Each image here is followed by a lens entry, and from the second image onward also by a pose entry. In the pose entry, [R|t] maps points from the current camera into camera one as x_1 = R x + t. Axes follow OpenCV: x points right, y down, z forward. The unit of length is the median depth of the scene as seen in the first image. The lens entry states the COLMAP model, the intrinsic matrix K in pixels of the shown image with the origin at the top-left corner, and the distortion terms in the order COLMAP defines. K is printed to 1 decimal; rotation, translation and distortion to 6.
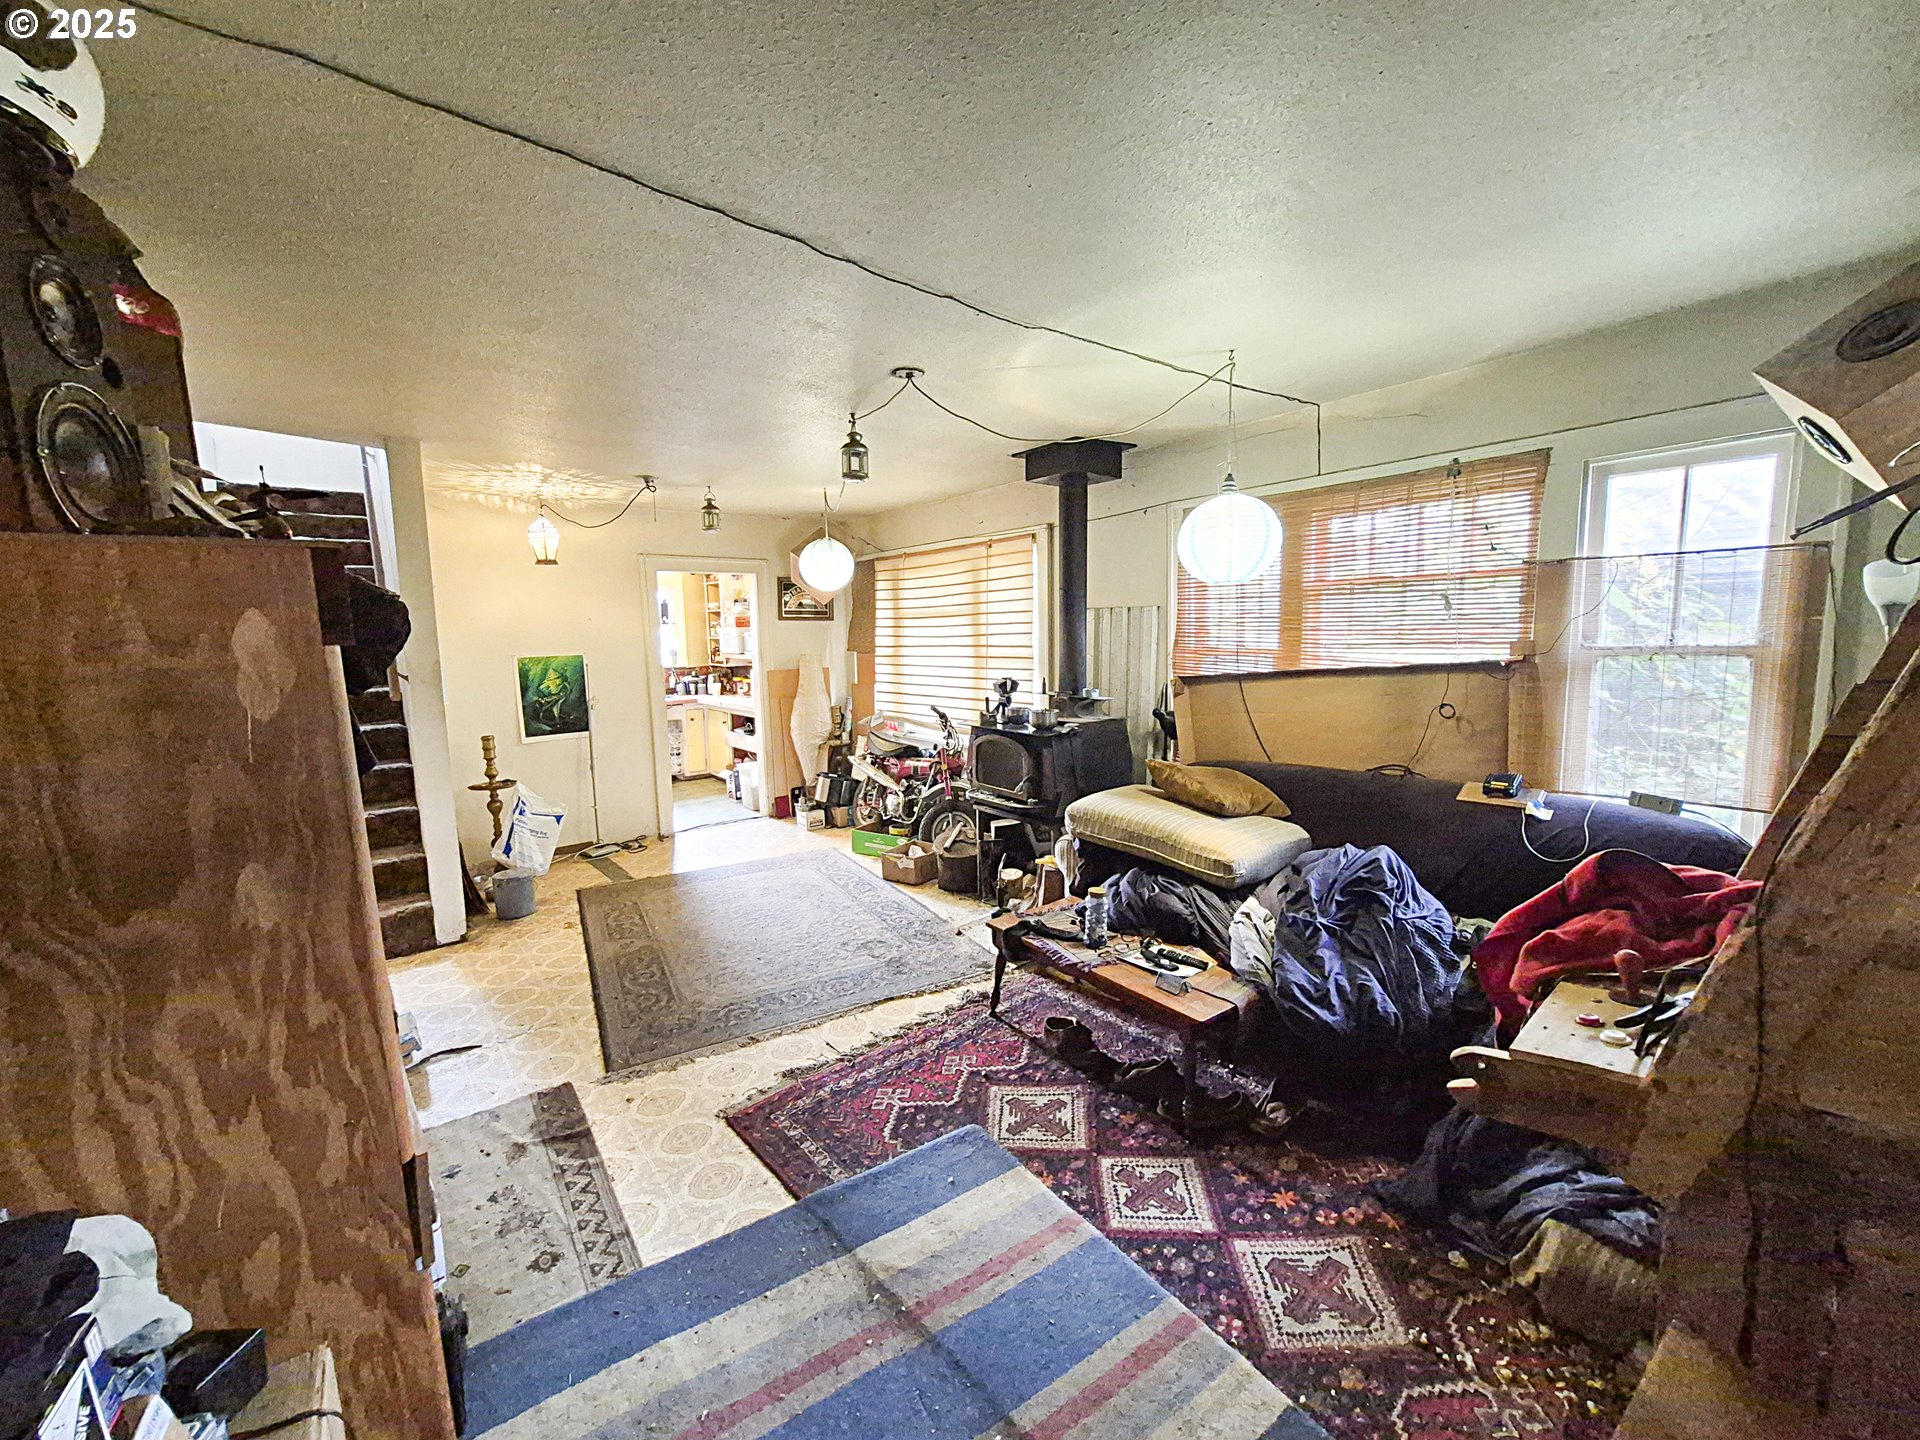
lens RADIAL K [[790.4, 0, 959.1], [0, 790.4, 726.8], [0, 0, 1]] dist [-0.000438, -0.001093]
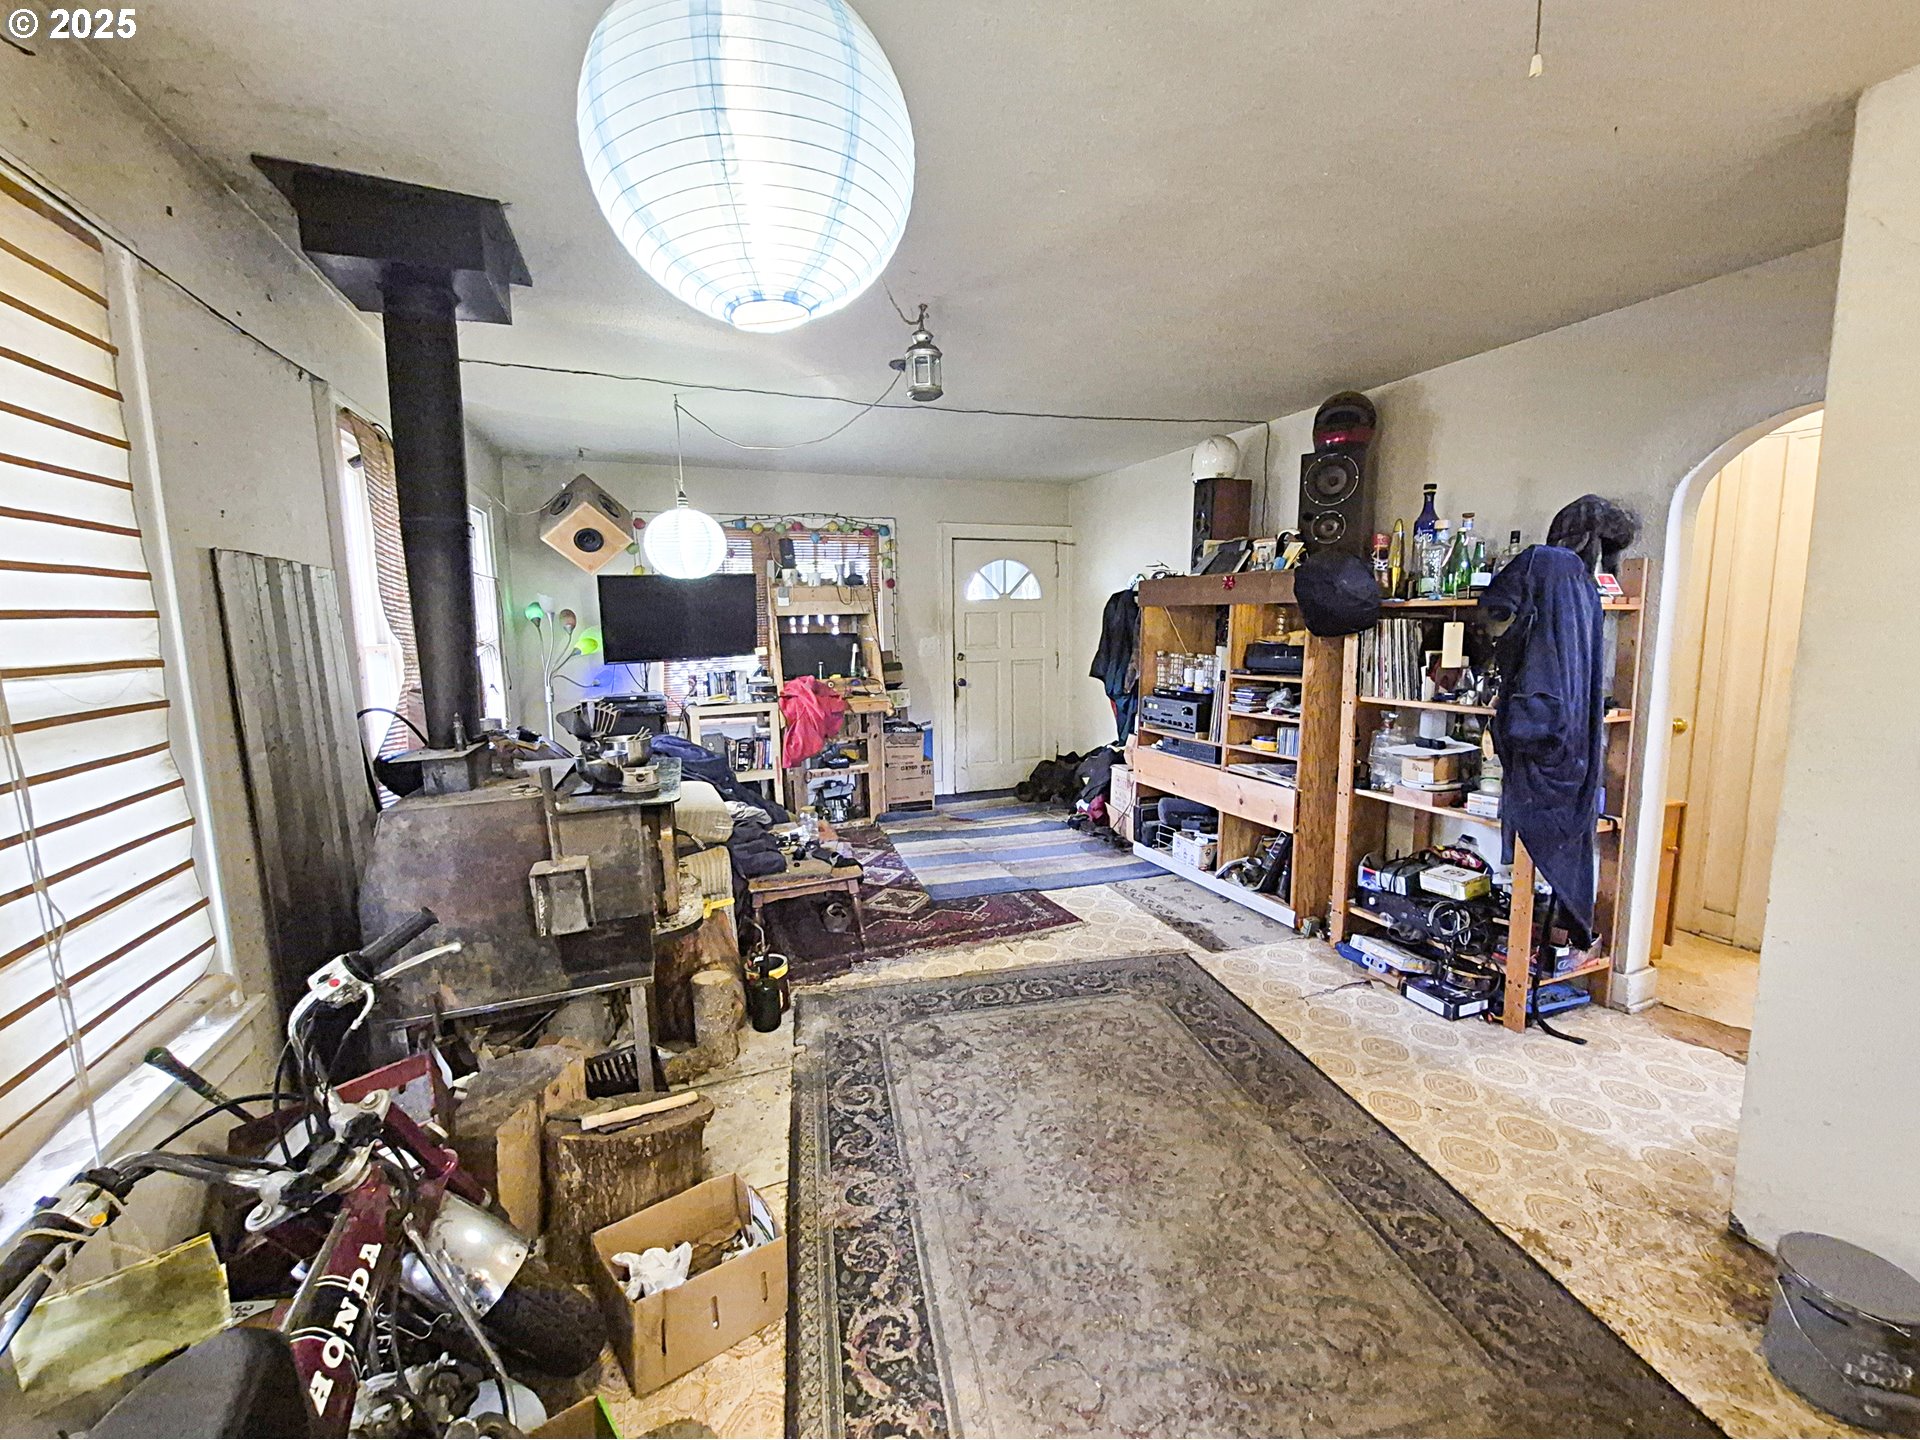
lens RADIAL K [[790.4, 0, 952.6], [0, 790.4, 723.5], [0, 0, 1]] dist [-0.000438, -0.001093]
pose [[-0.950844, -0.008110, 0.309563, -0.533644], [0.069316, 0.968718, 0.238286, -0.267429], [-0.301811, 0.248030, -0.920538, 2.427645]]
